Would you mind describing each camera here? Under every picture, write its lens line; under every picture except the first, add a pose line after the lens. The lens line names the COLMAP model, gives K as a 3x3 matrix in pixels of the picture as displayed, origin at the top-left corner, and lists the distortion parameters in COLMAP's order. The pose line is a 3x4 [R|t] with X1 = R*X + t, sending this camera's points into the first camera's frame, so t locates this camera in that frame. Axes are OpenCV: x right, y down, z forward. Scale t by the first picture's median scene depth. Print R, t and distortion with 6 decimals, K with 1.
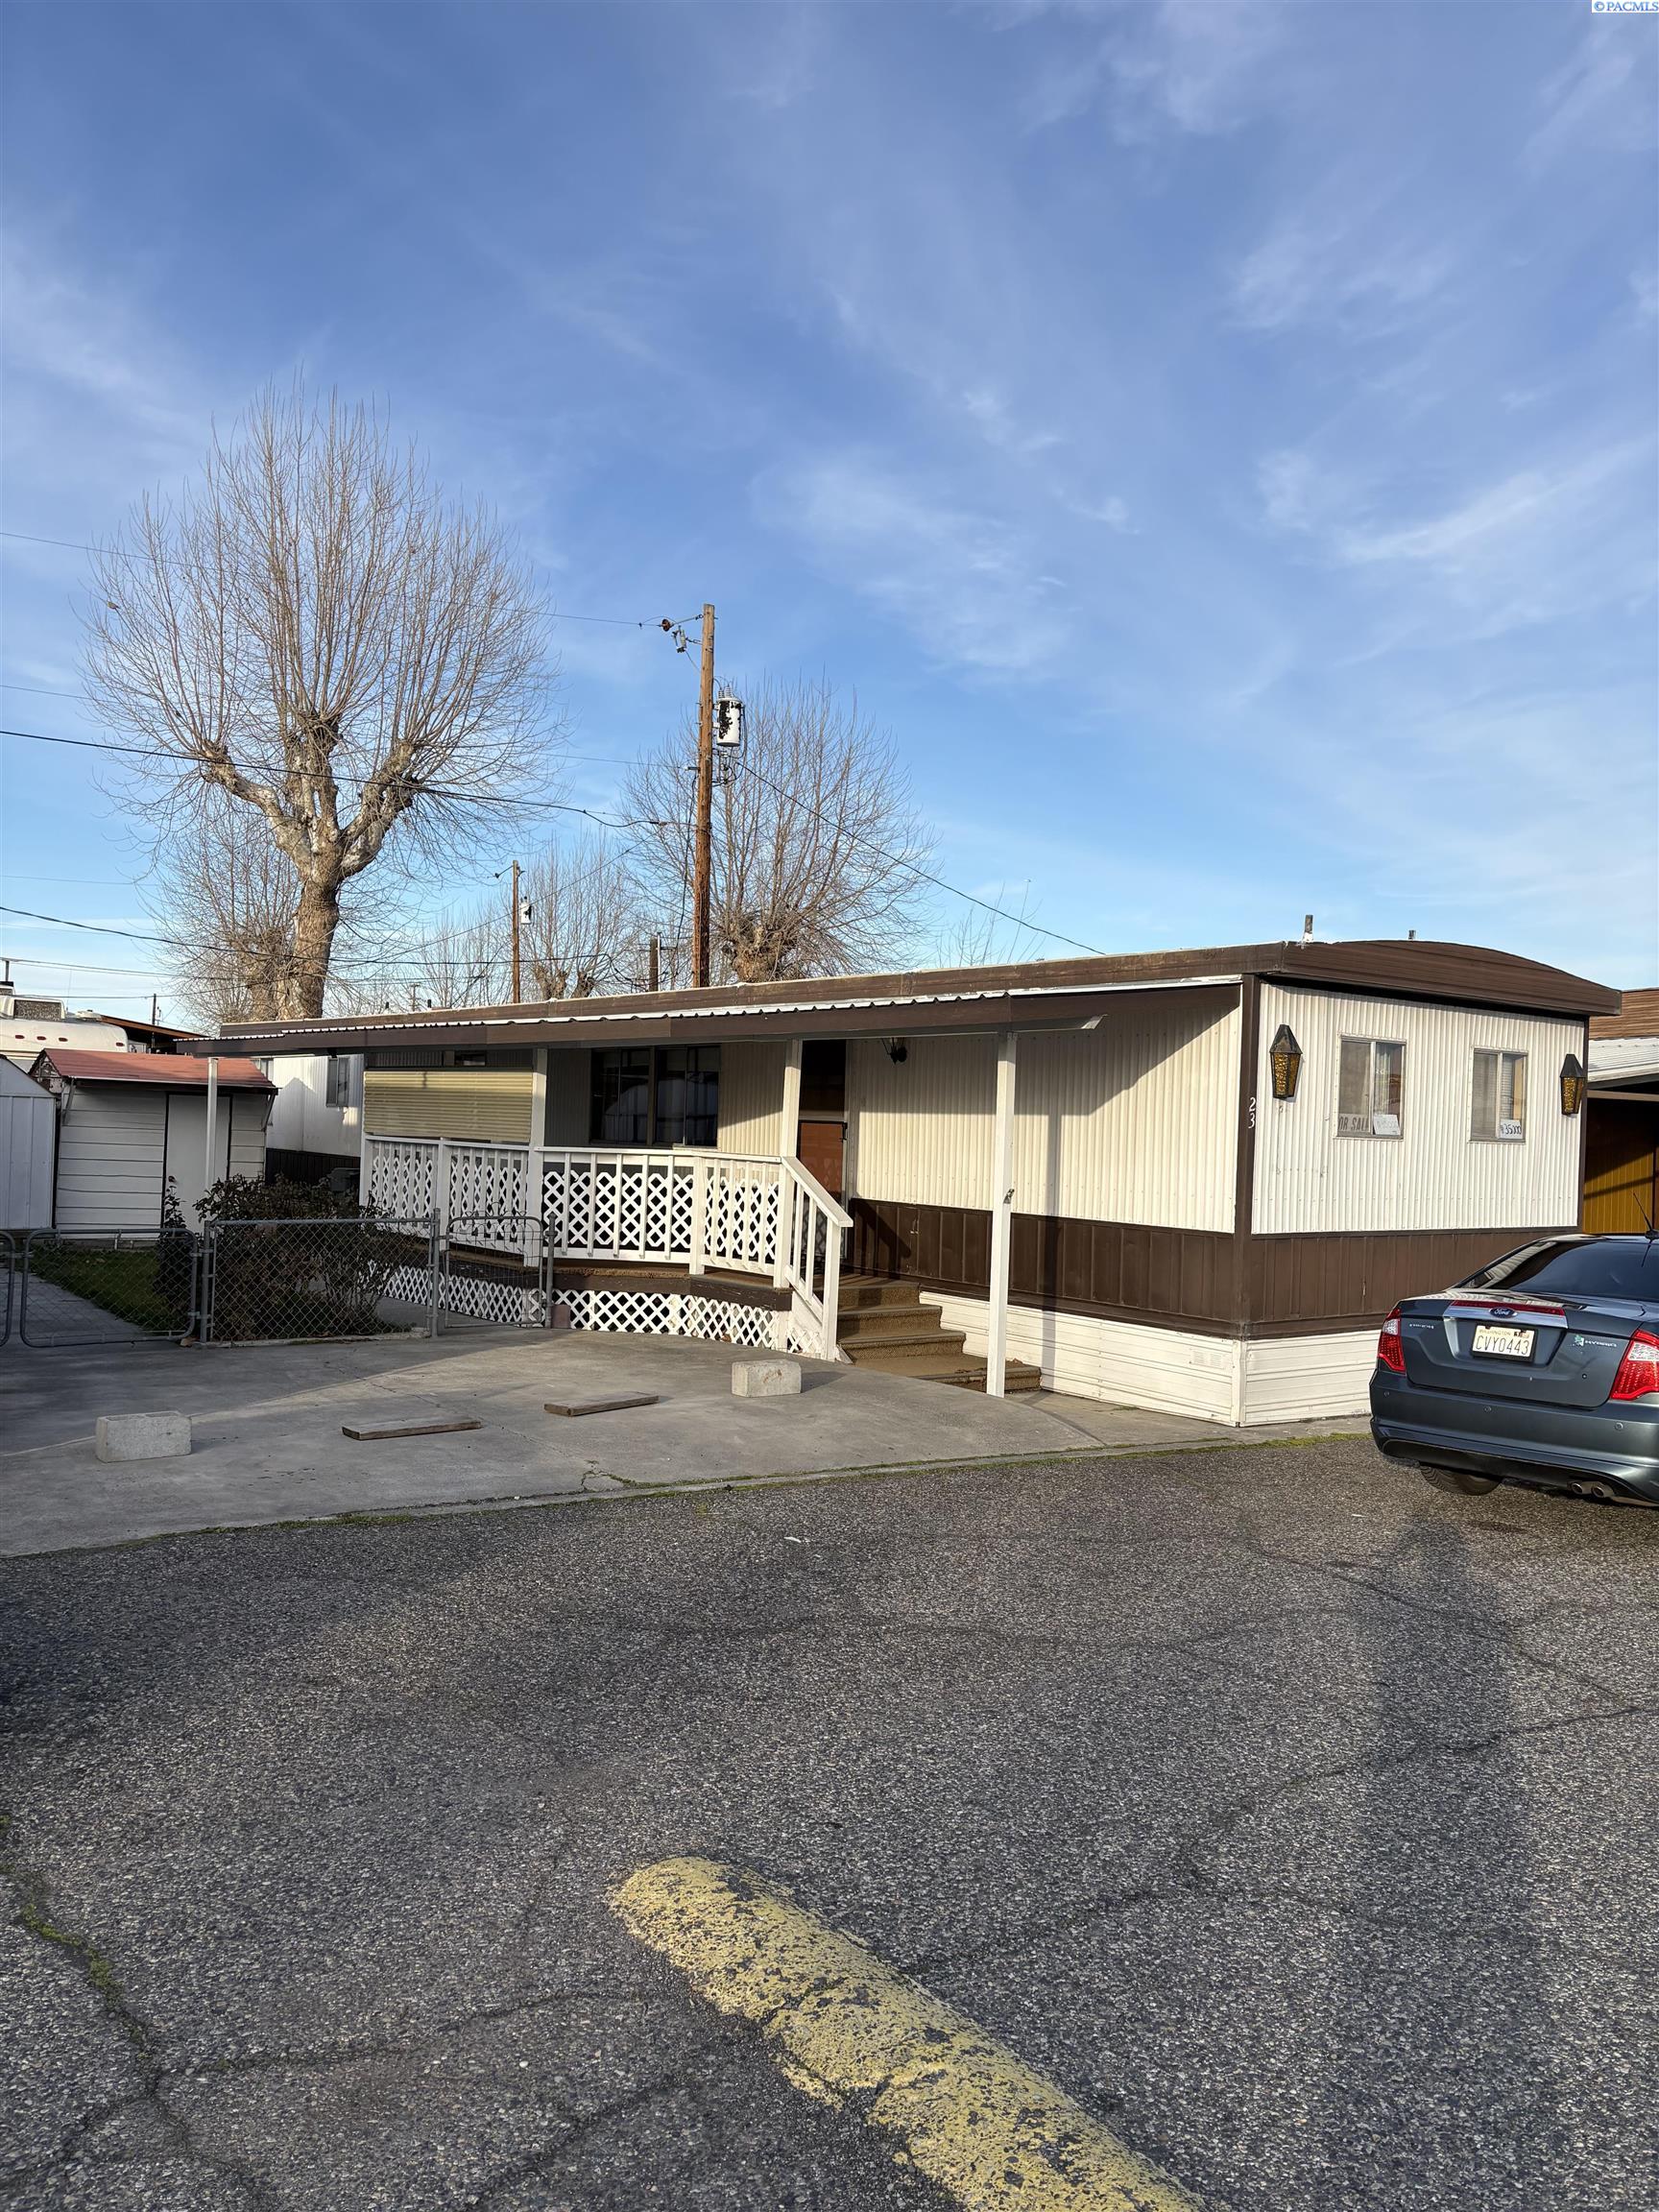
lens RADIAL K [[1652.9, 0, 818.0], [0, 1652.9, 1103.7], [0, 0, 1]] dist [0.111965, -0.135539]
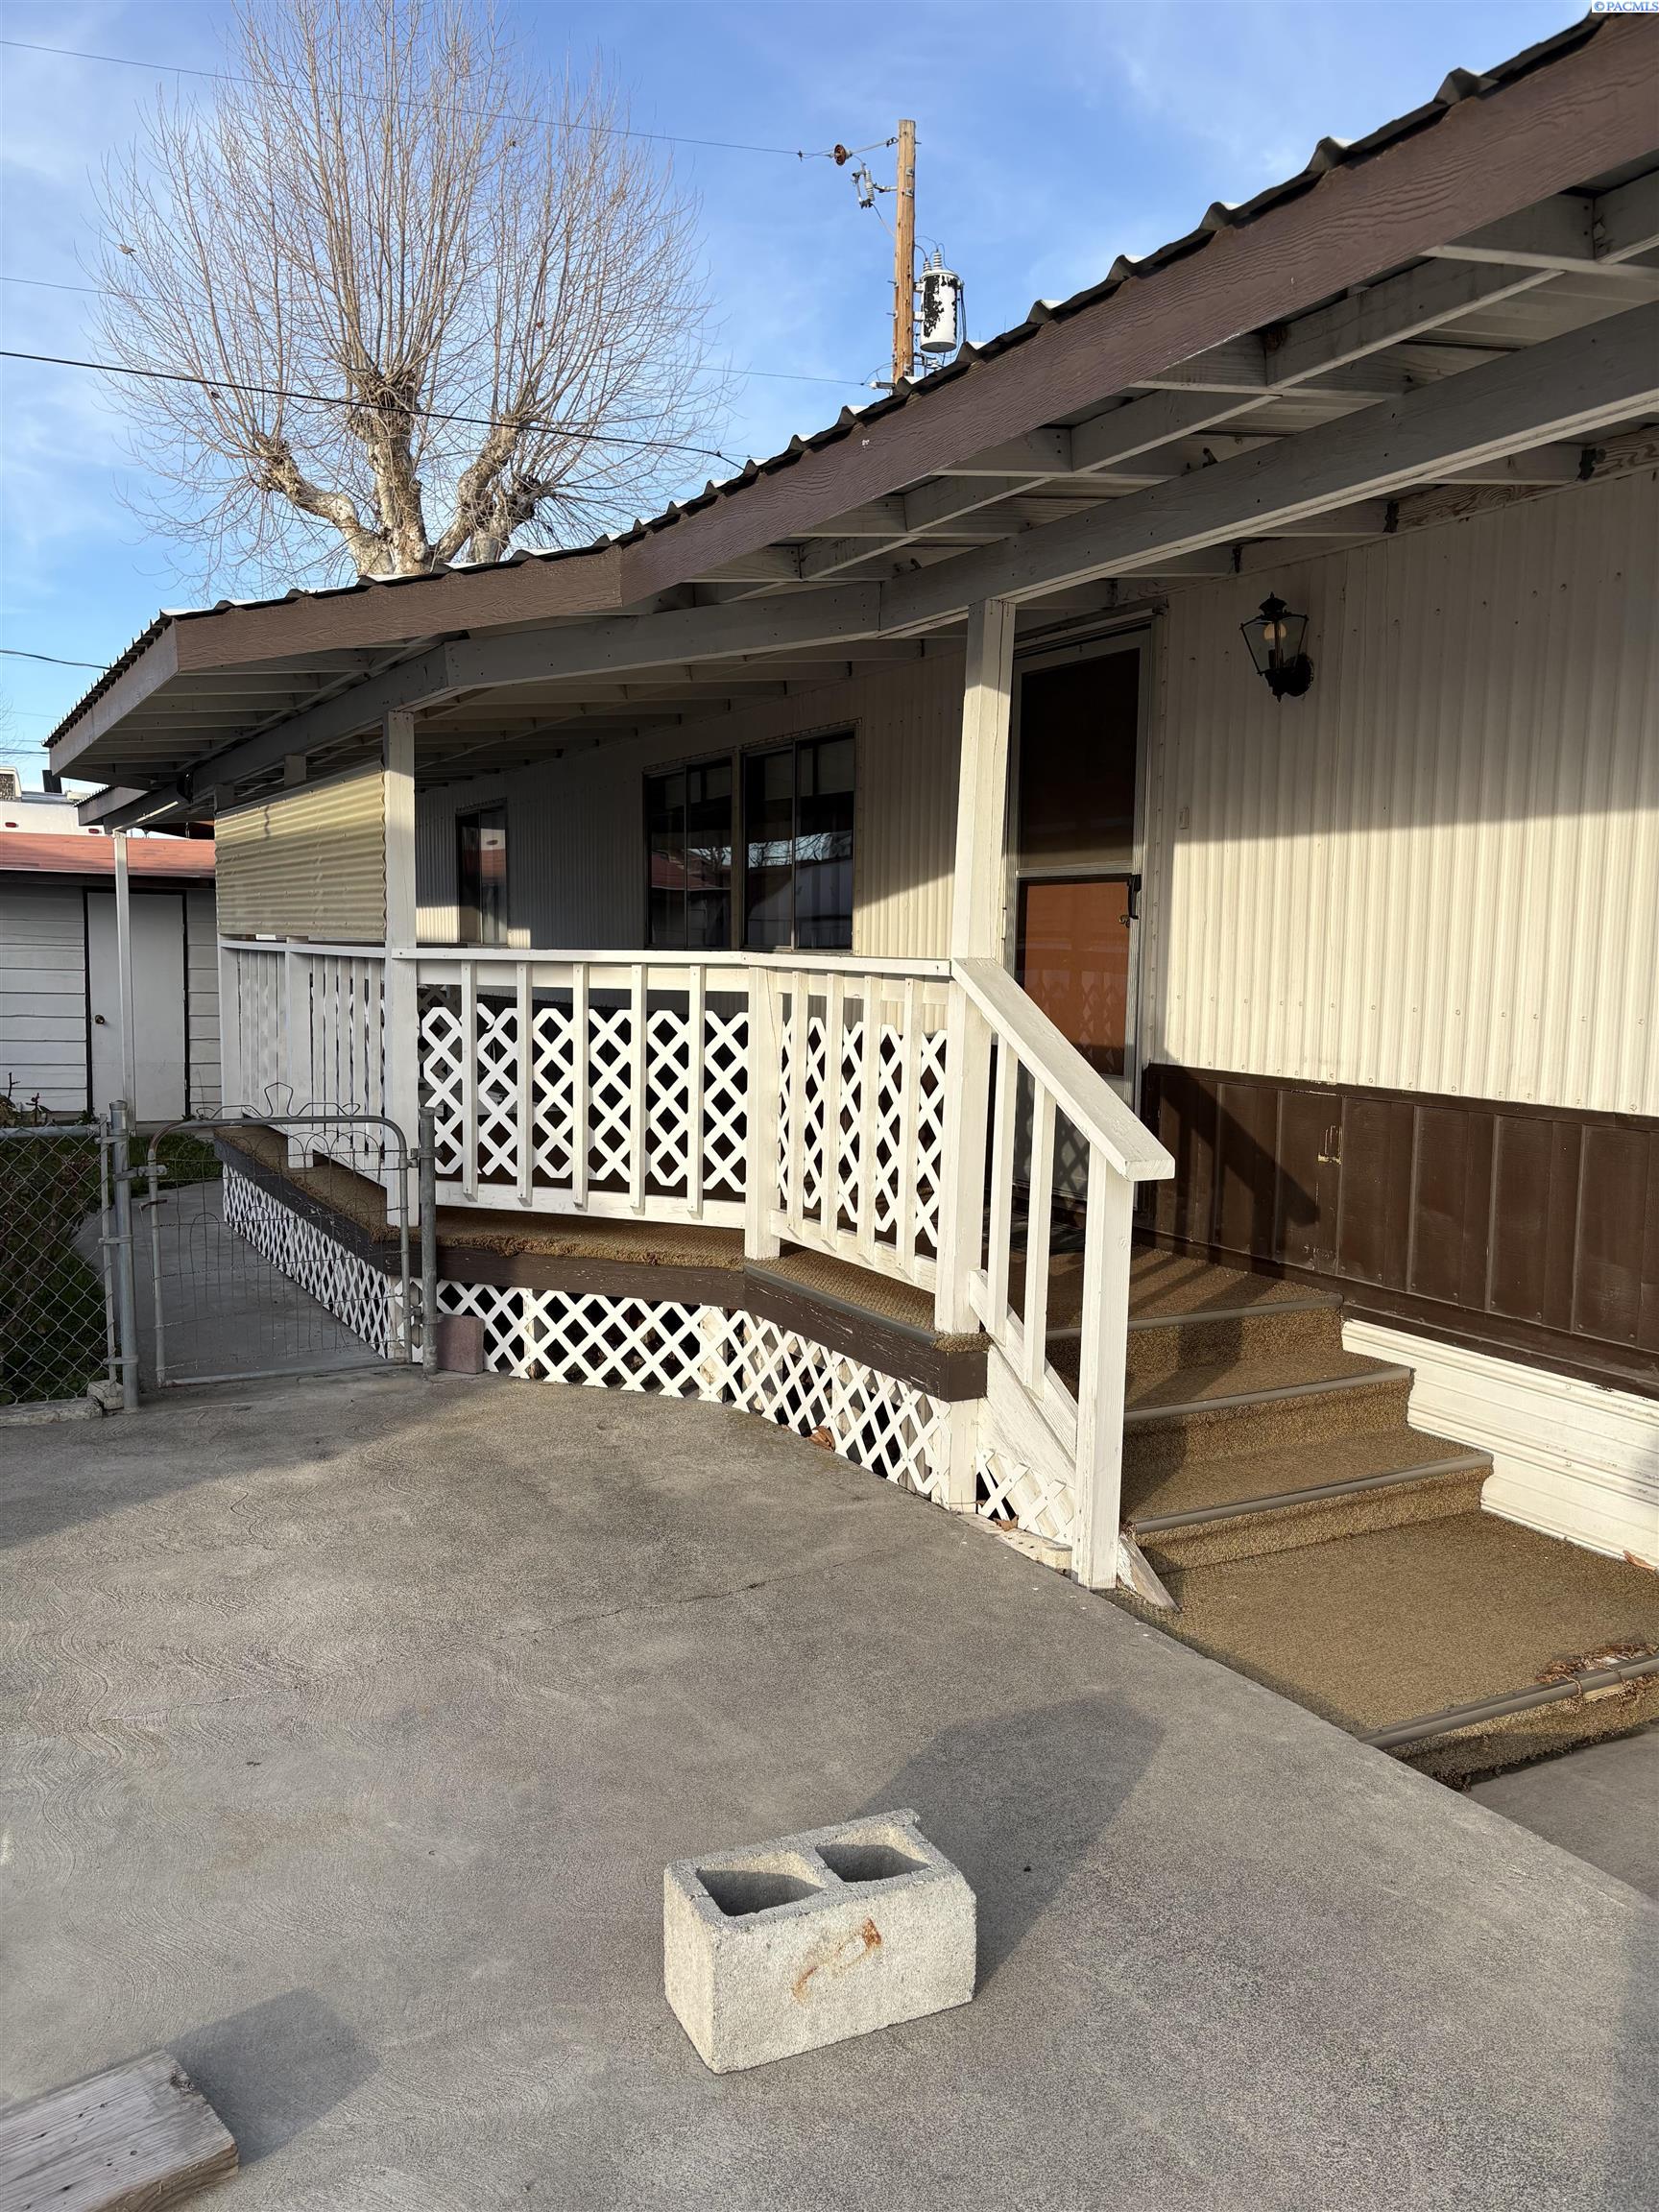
lens RADIAL K [[1652.9, 0, 818.0], [0, 1652.9, 1103.7], [0, 0, 1]] dist [0.111965, -0.135539]
pose [[0.987668, -0.004110, -0.156507, 0.003796], [0.020537, 0.994419, 0.103487, 0.023845], [0.155208, -0.105425, 0.982240, 0.605991]]
